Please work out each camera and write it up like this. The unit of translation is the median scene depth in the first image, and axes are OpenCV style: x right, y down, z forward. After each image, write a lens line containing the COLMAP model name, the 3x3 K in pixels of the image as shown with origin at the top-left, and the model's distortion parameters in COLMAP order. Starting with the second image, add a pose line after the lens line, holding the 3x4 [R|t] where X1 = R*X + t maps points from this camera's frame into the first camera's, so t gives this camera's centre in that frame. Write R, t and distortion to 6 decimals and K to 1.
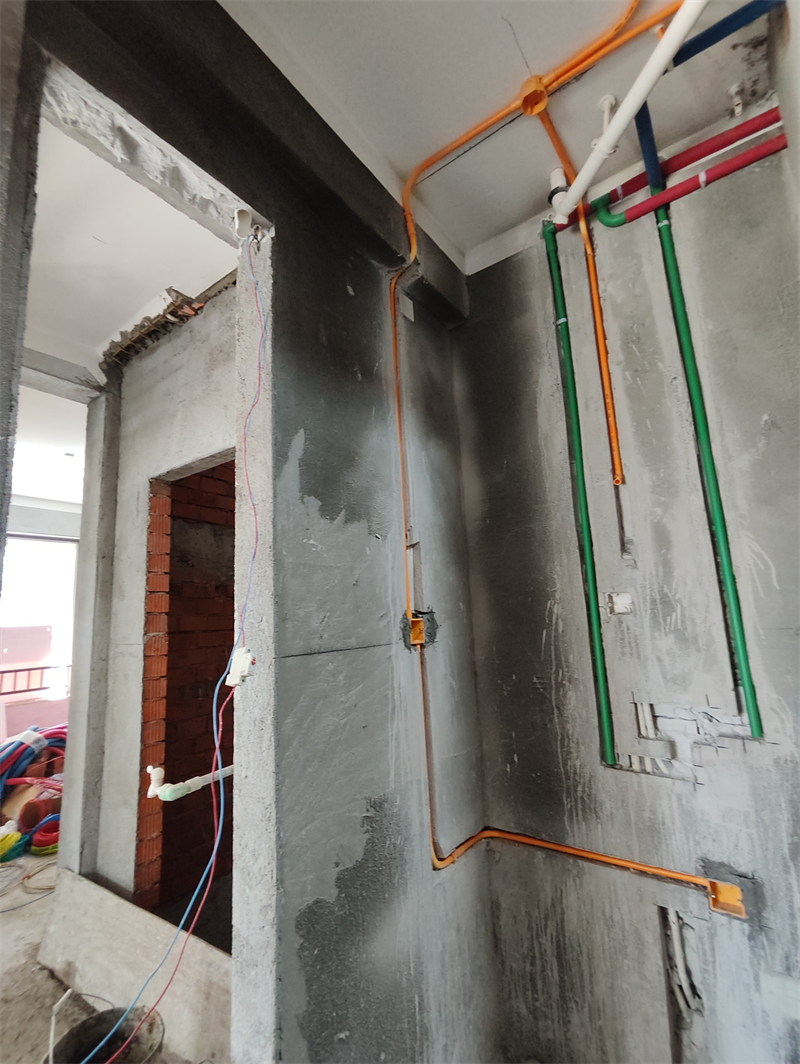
lens RADIAL K [[479.8, 0, 395.0], [0, 479.8, 532.4], [0, 0, 1]] dist [0.005699, -0.000935]
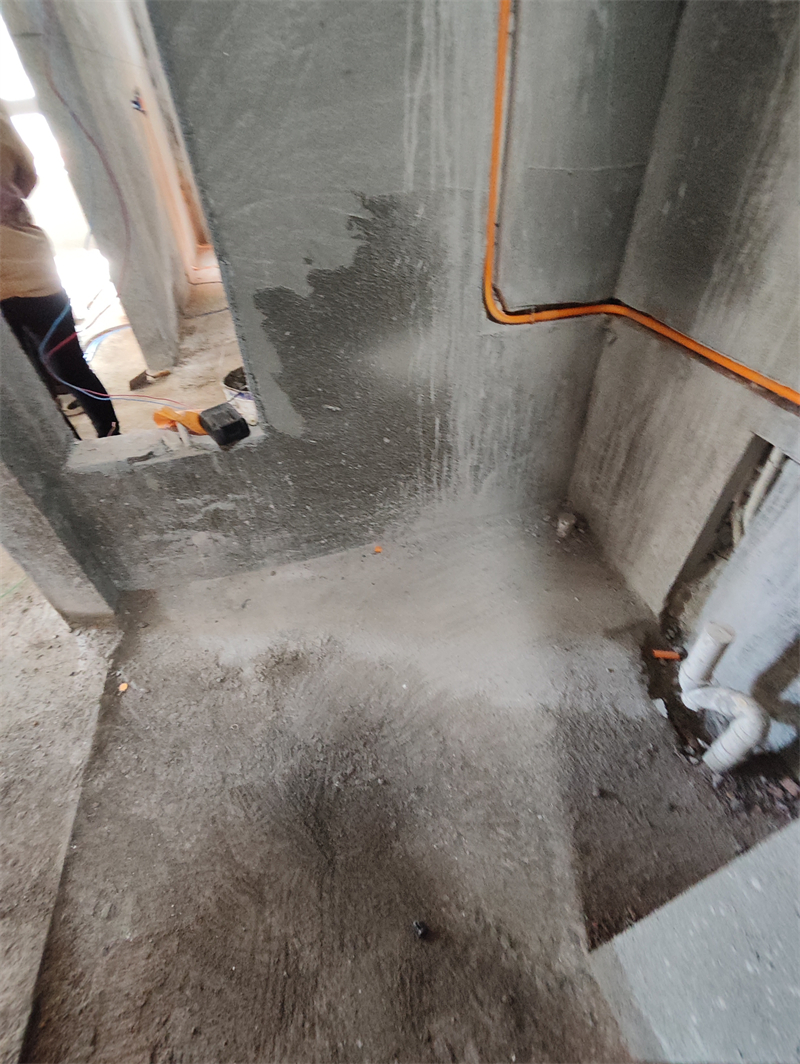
lens RADIAL K [[479.8, 0, 396.4], [0, 479.8, 533.9], [0, 0, 1]] dist [0.005699, -0.000935]
pose [[0.768181, 0.429388, -0.474893, 0.542168], [0.142603, 0.608364, 0.780742, 0.265975], [0.624150, -0.667472, 0.406101, 0.327013]]
